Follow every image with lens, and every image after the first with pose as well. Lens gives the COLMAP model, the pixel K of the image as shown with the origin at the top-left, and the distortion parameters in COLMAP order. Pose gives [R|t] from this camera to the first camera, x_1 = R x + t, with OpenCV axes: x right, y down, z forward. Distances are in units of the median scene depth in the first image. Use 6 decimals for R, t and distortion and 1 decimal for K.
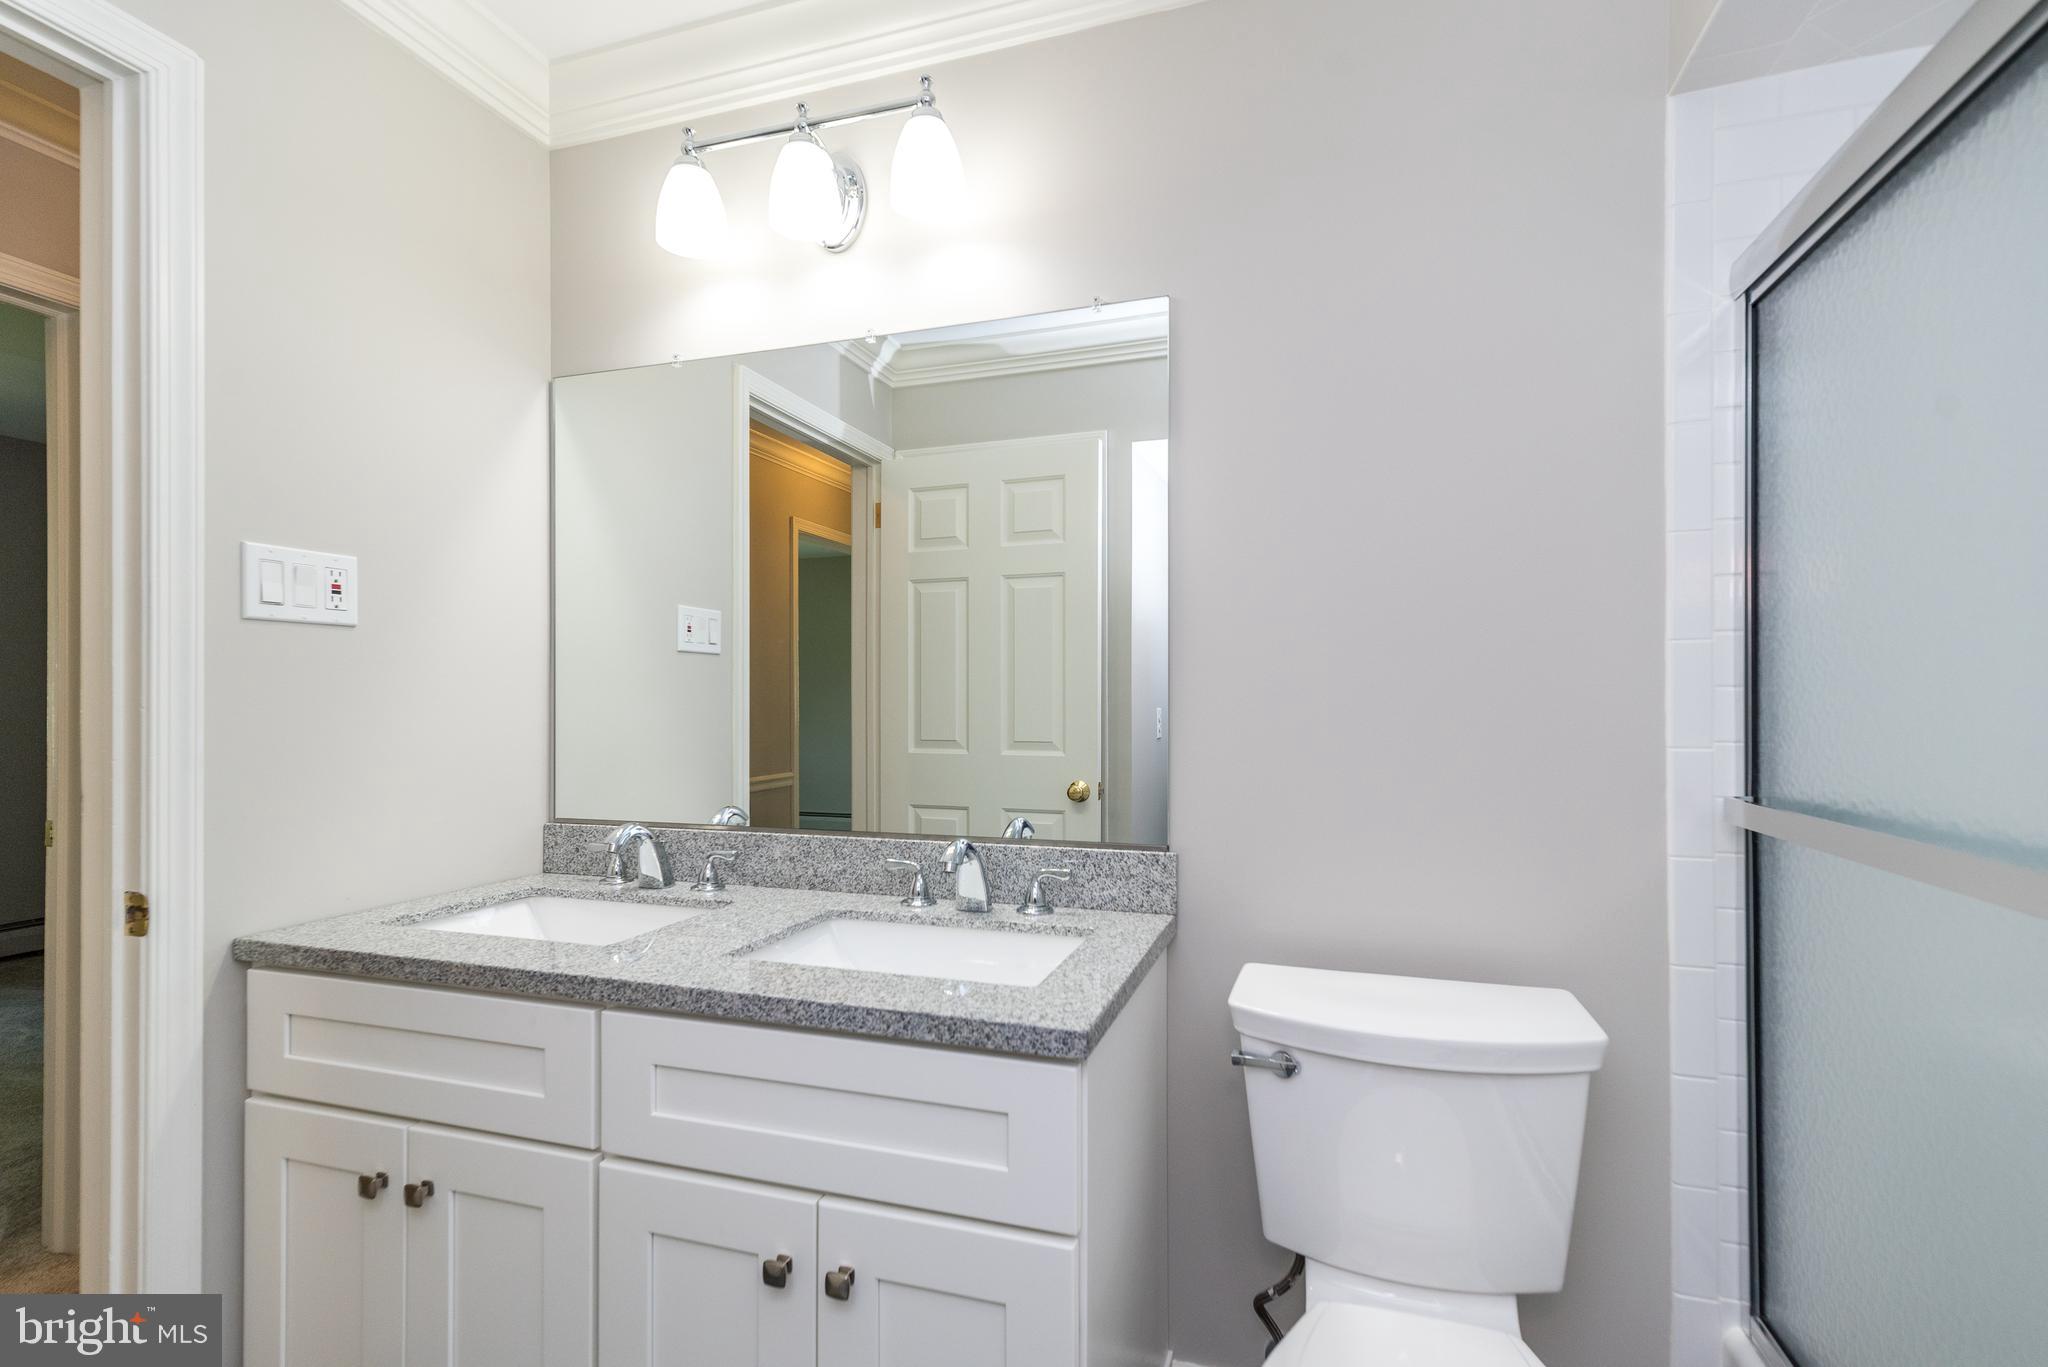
lens RADIAL K [[925.5, 0, 1032.6], [0, 925.5, 696.3], [0, 0, 1]] dist [-0.000675, -0.000076]
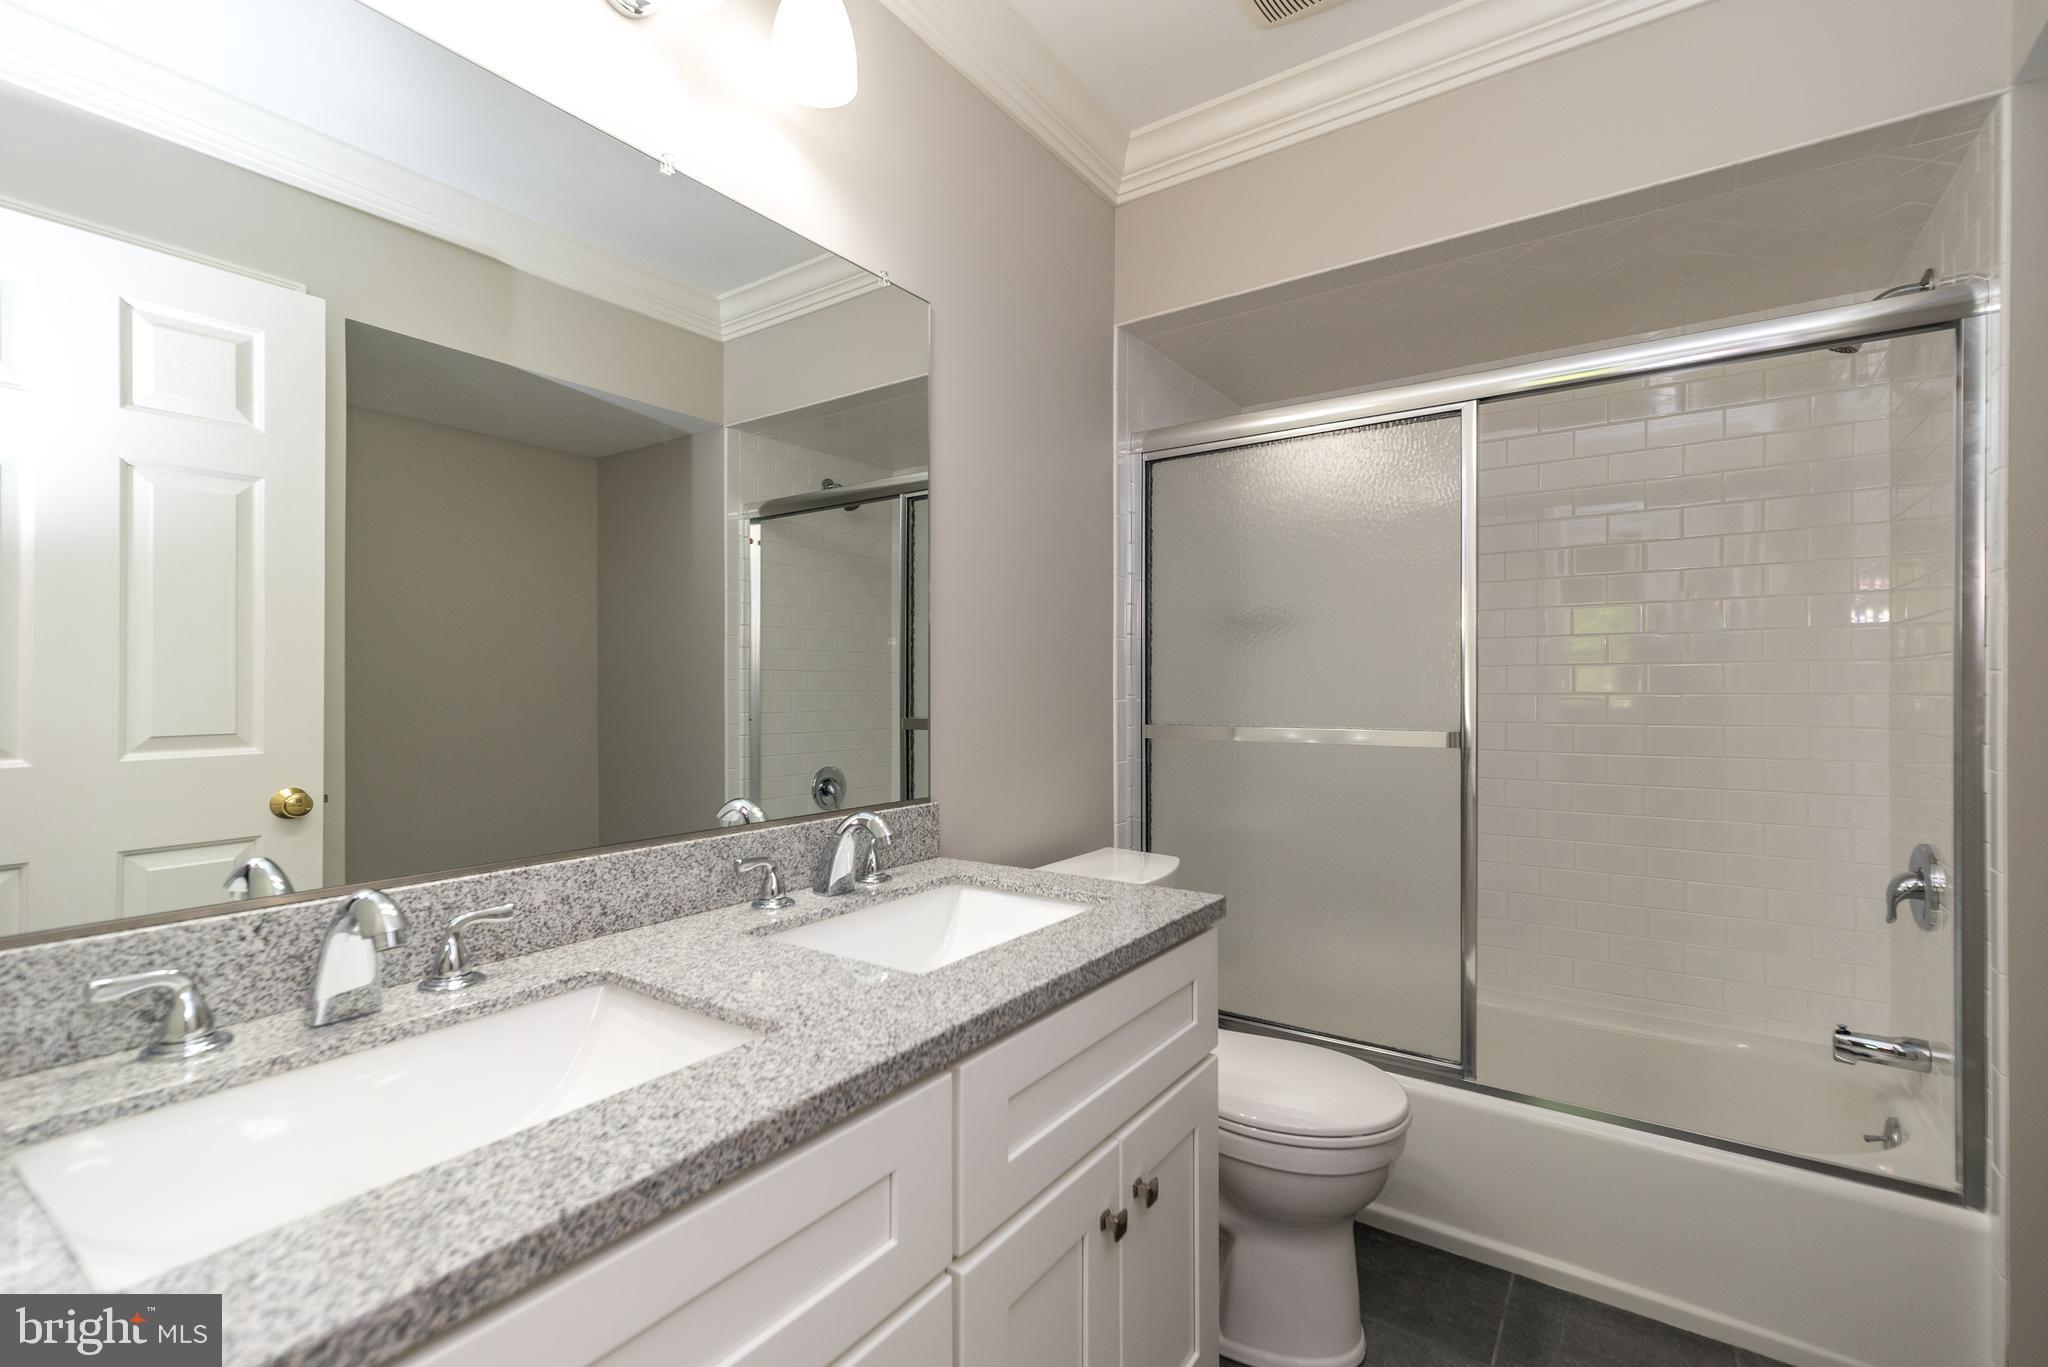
lens RADIAL K [[925.5, 0, 1032.6], [0, 925.5, 696.3], [0, 0, 1]] dist [-0.000675, -0.000076]
pose [[0.292972, -0.009969, 0.956069, -1.049837], [-0.004383, 0.999921, 0.011770, 0.032599], [-0.956111, -0.007638, 0.292905, 0.666412]]
